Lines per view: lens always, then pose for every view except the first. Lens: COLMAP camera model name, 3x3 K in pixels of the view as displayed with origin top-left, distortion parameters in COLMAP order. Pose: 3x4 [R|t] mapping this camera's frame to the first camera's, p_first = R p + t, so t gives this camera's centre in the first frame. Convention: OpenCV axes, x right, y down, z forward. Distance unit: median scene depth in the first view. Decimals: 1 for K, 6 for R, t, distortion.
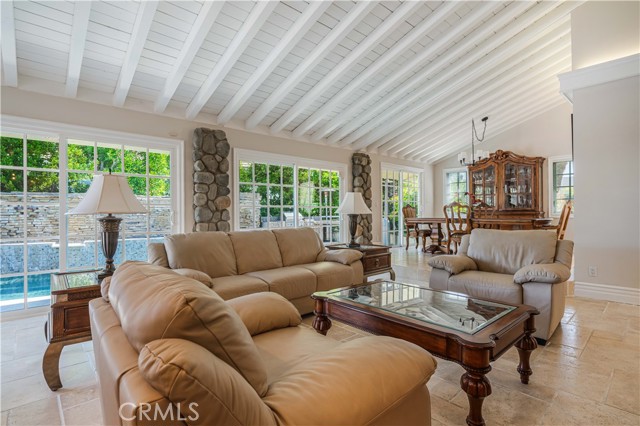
lens RADIAL K [[312.1, 0, 316.8], [0, 312.1, 212.5], [0, 0, 1]] dist [-0.005005, -0.000713]
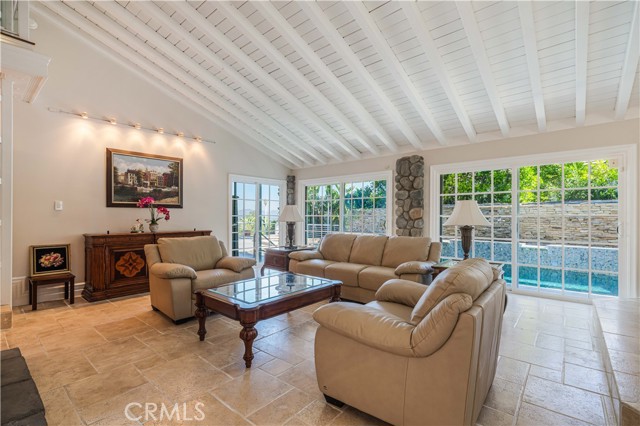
lens RADIAL K [[298.0, 0, 318.2], [0, 298.0, 216.4], [0, 0, 1]] dist [0.000111, 0.001179]
pose [[0.132220, 0.002547, -0.991217, 0.838440], [0.008257, 0.999959, 0.003671, -0.026672], [0.991186, -0.008669, 0.132194, 0.469603]]
